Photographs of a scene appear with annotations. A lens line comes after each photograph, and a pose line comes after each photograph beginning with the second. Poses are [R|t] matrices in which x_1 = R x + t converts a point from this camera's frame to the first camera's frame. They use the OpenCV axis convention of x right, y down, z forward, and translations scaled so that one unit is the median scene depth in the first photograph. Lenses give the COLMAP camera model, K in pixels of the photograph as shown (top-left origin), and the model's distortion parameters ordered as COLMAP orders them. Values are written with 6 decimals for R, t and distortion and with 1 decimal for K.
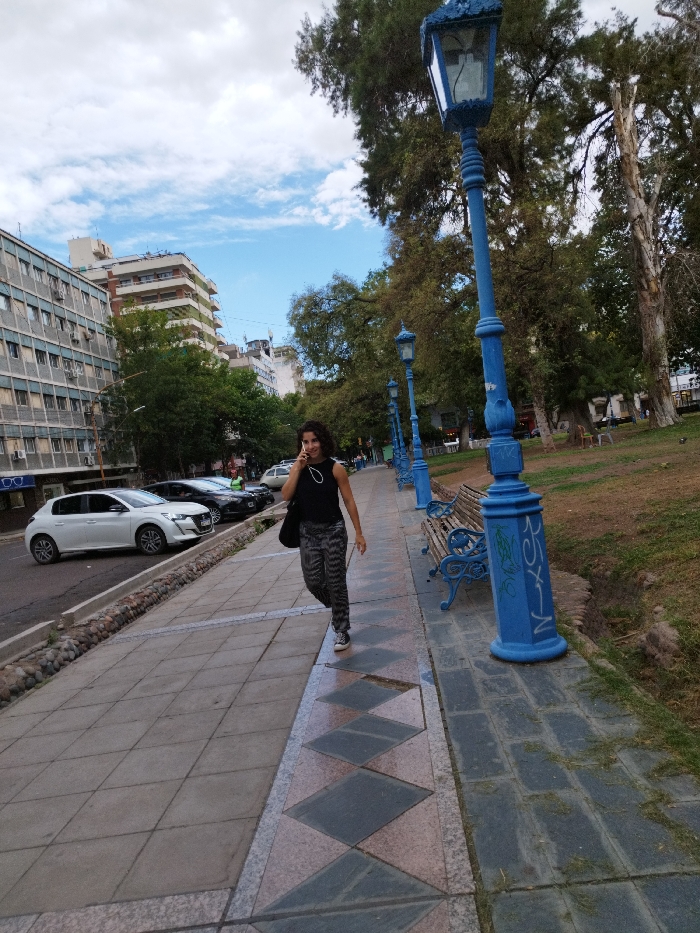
lens RADIAL K [[766.1, 0, 352.5], [0, 766.1, 465.8], [0, 0, 1]] dist [-0.000055, -0.000186]
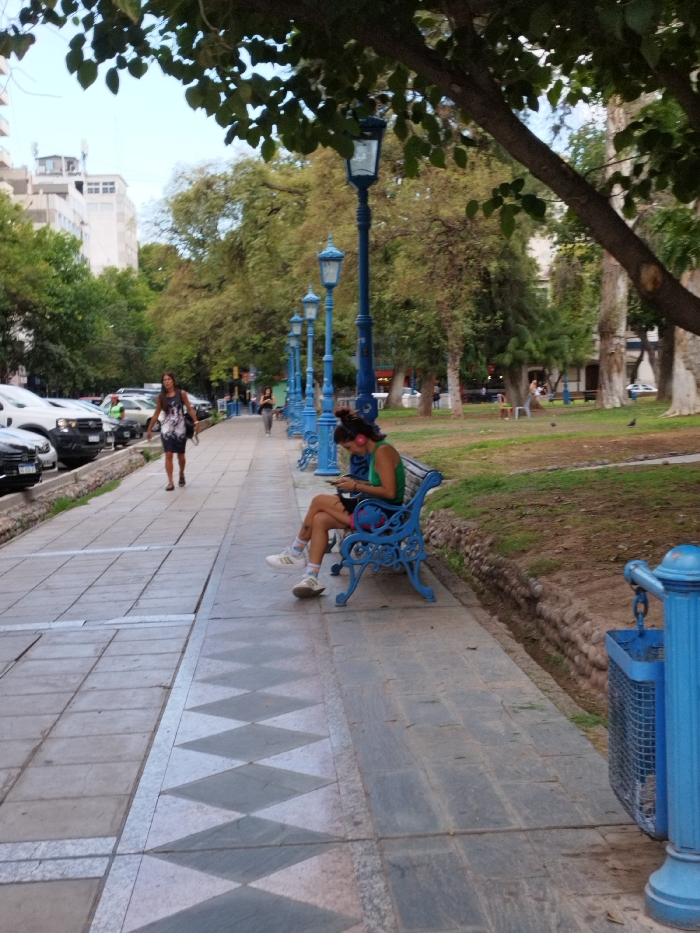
lens RADIAL K [[654.0, 0, 350.1], [0, 654.0, 463.8], [0, 0, 1]] dist [-0.056724, -0.001232]
pose [[0.981315, 0.111038, 0.157135, 0.023050], [-0.123434, 0.989778, 0.071433, -0.007269], [-0.147597, -0.089494, 0.984990, 0.407341]]
